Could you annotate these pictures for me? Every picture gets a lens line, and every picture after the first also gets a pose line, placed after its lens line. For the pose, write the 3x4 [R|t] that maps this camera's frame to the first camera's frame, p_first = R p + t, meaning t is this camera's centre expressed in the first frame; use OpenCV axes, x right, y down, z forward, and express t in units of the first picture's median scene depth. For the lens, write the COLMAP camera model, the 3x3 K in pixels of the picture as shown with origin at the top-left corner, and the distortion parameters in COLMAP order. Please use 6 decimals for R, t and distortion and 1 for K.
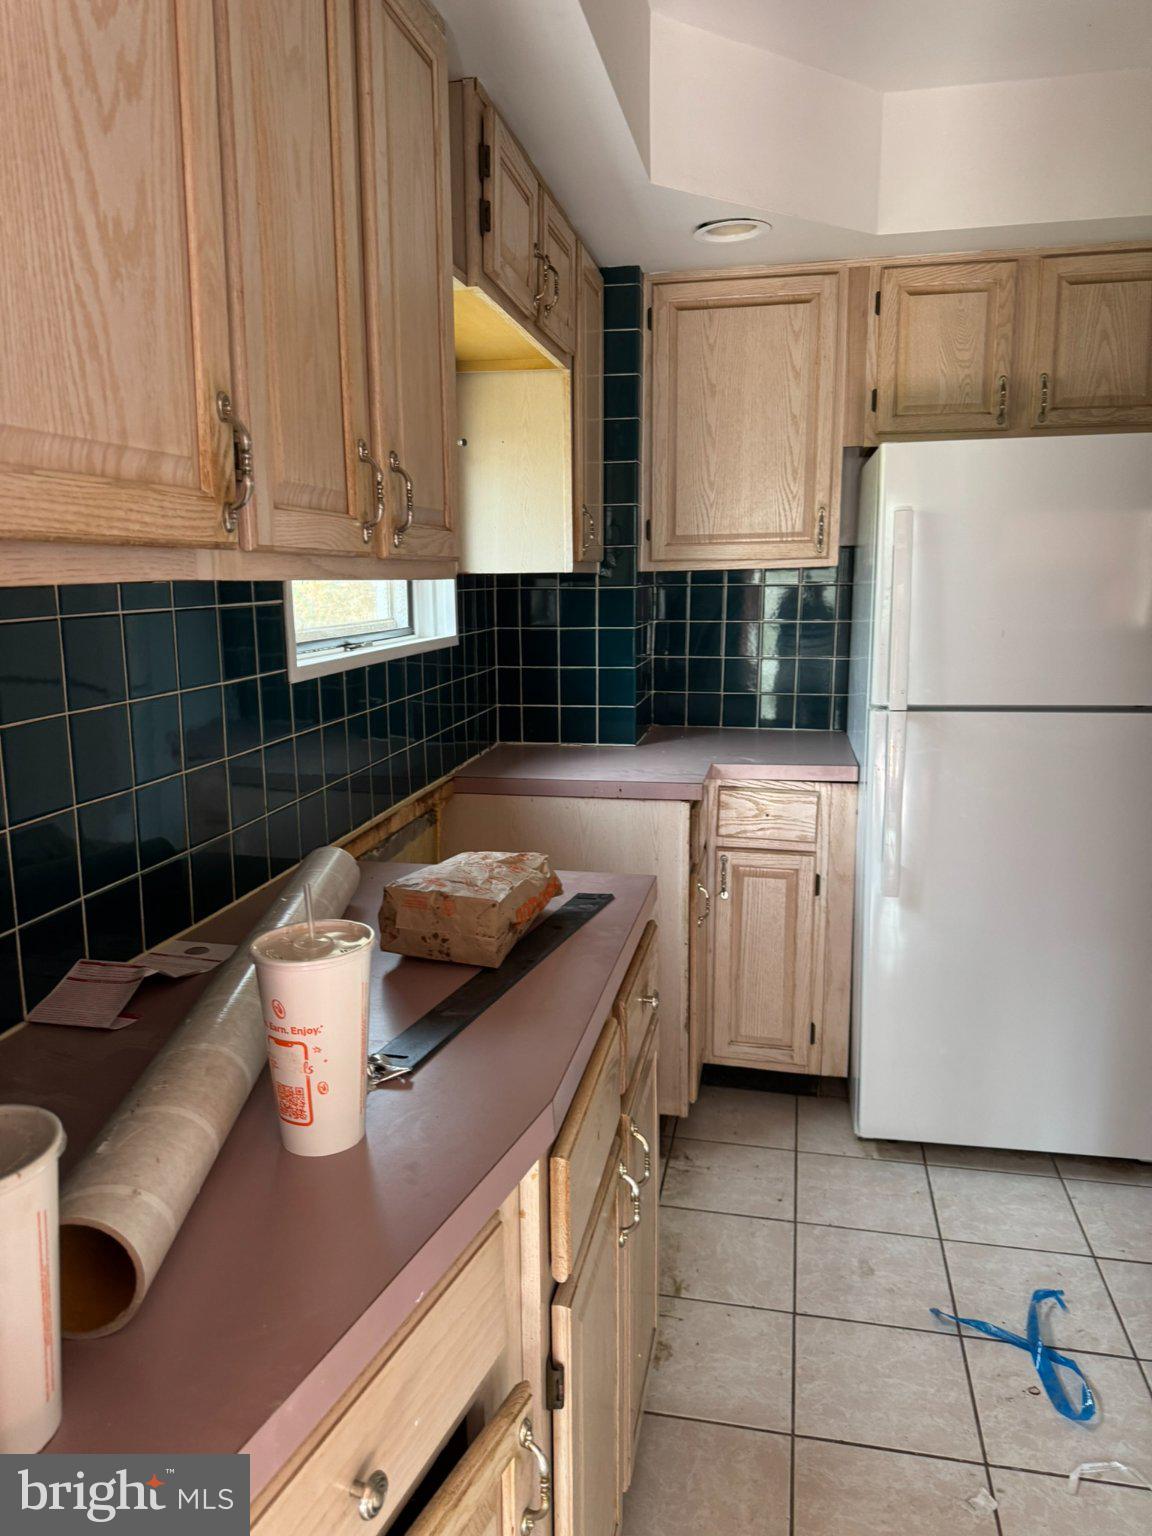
lens RADIAL K [[1084.4, 0, 568.5], [0, 1084.4, 758.5], [0, 0, 1]] dist [0.044033, -0.049488]
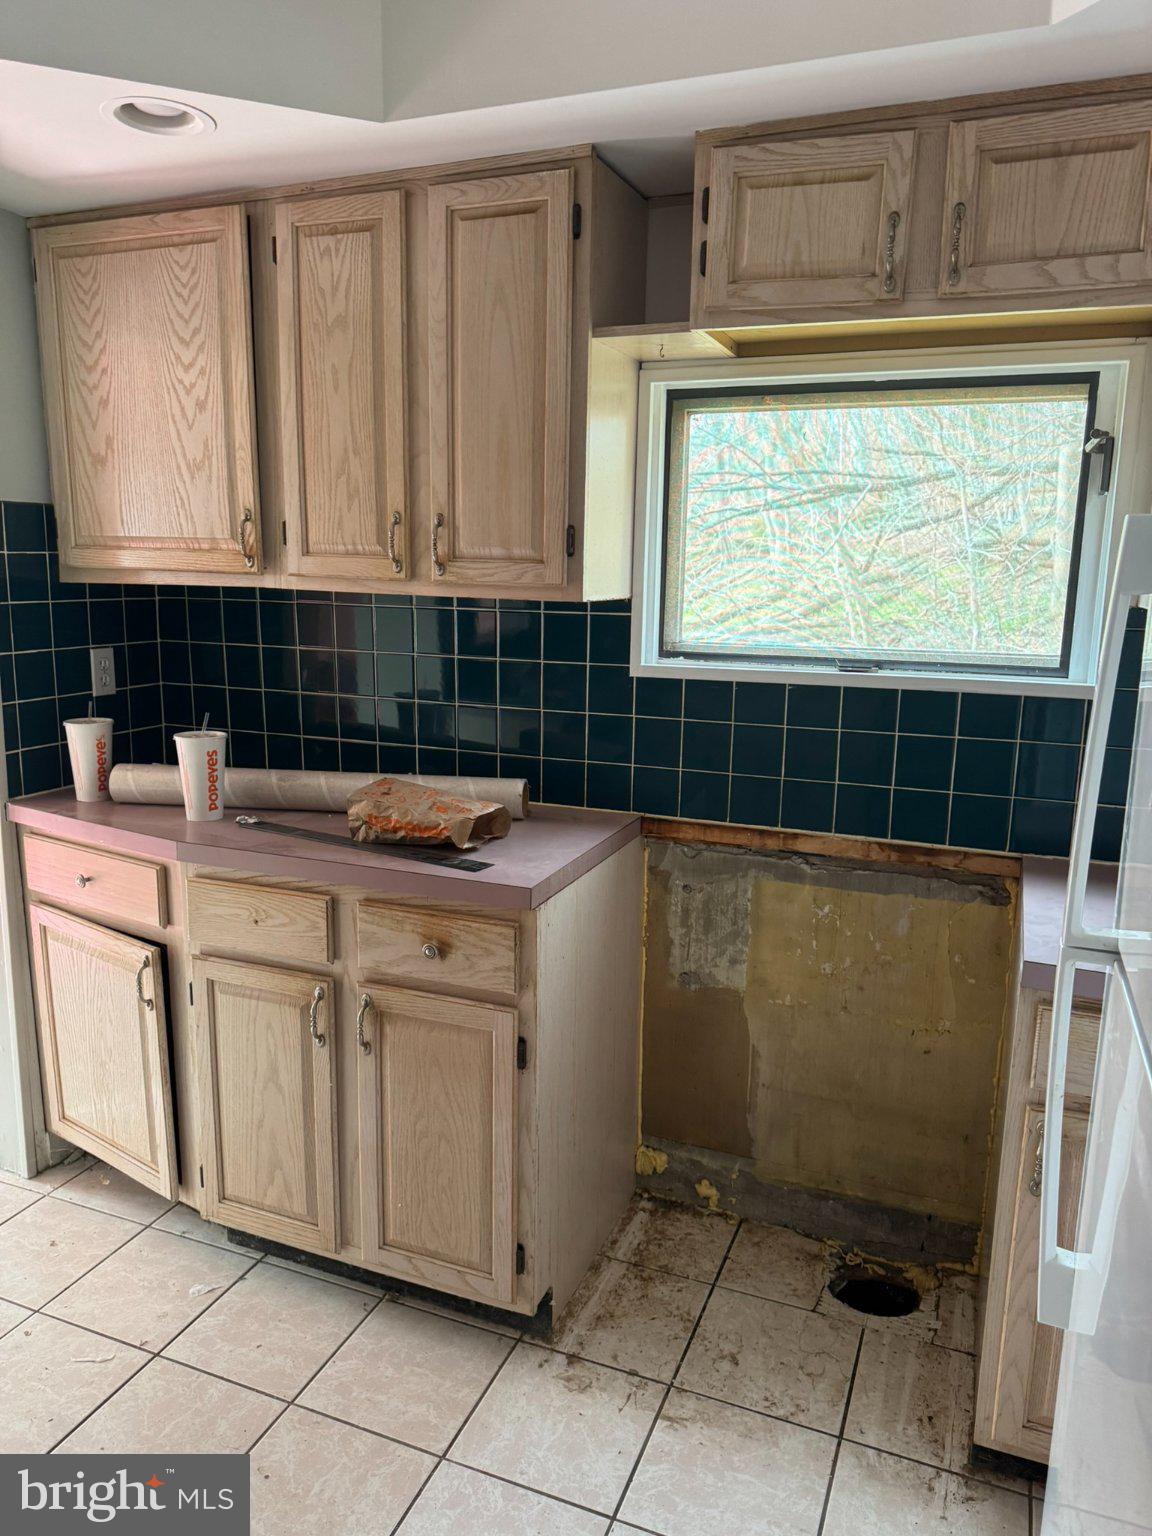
lens RADIAL K [[1084.4, 0, 581.3], [0, 1084.4, 775.4], [0, 0, 1]] dist [0.044033, -0.049488]
pose [[-0.170618, 0.206027, -0.963557, 2.284714], [-0.186235, 0.953527, 0.236859, -0.556196], [0.967577, 0.219860, -0.124320, 2.462294]]
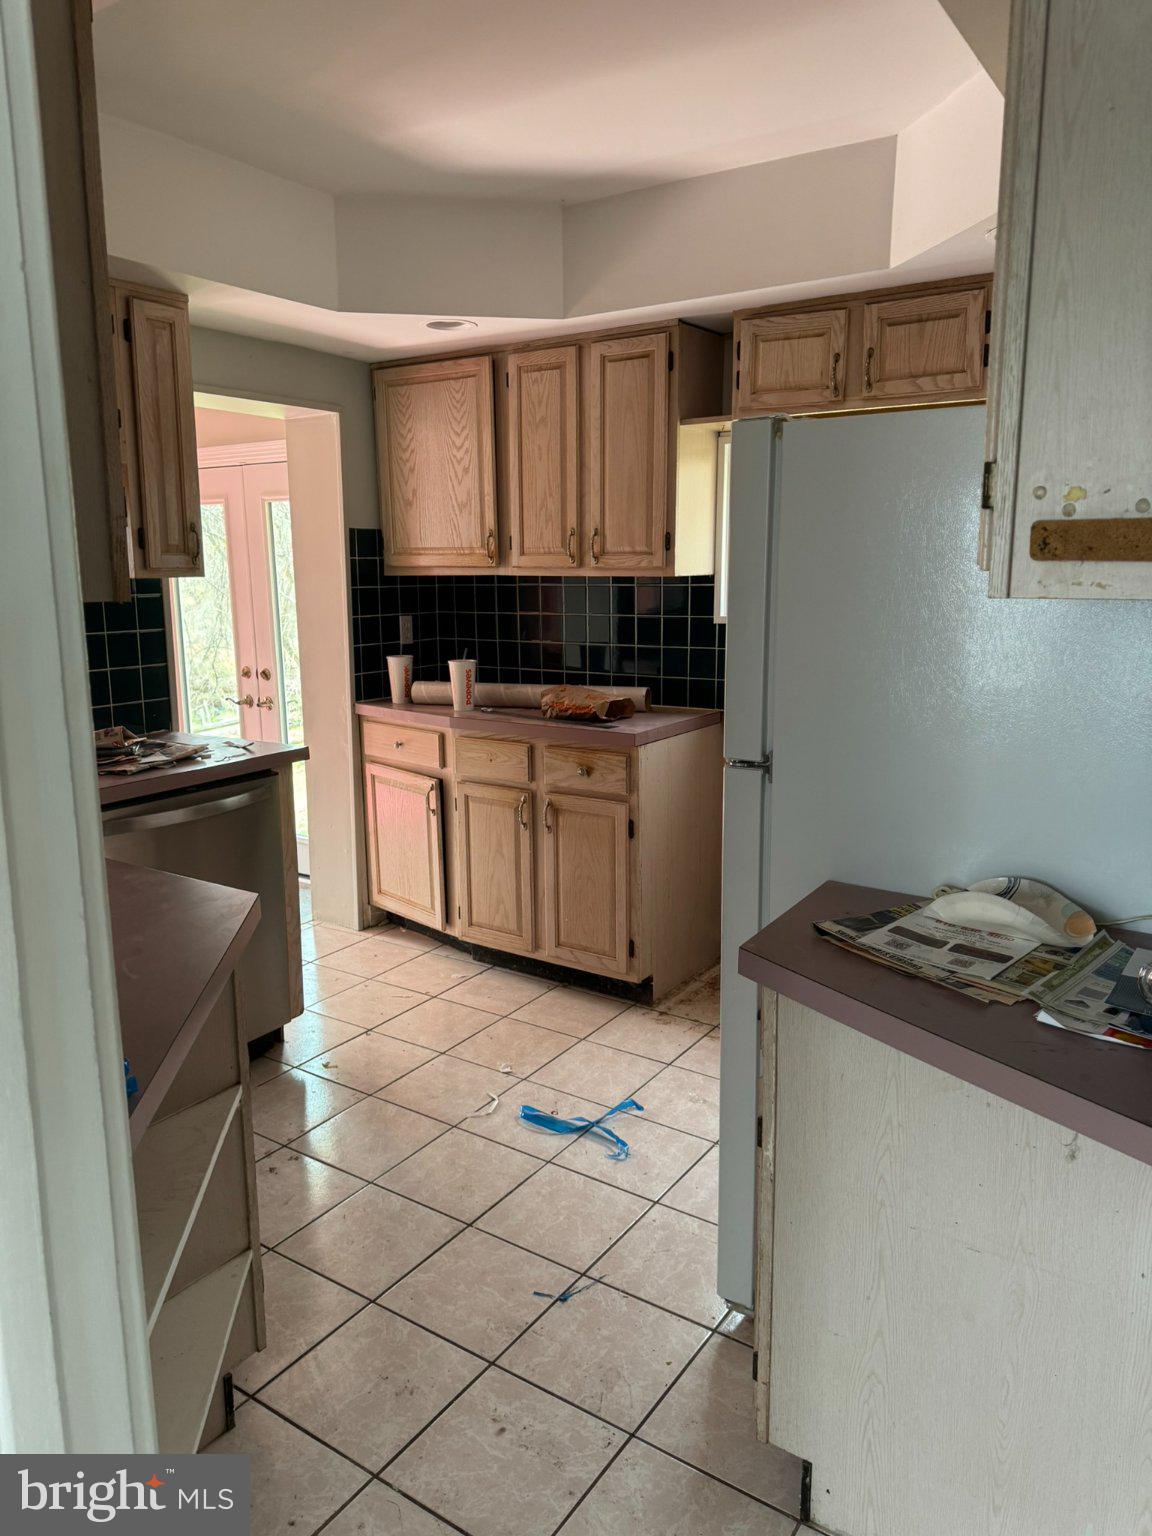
lens RADIAL K [[1084.4, 0, 571.4], [0, 1084.4, 765.2], [0, 0, 1]] dist [0.044033, -0.049488]
pose [[-0.384184, 0.196341, -0.902138, 3.983162], [-0.143041, 0.952670, 0.268254, -0.730157], [0.912108, 0.232101, -0.337916, 3.322047]]
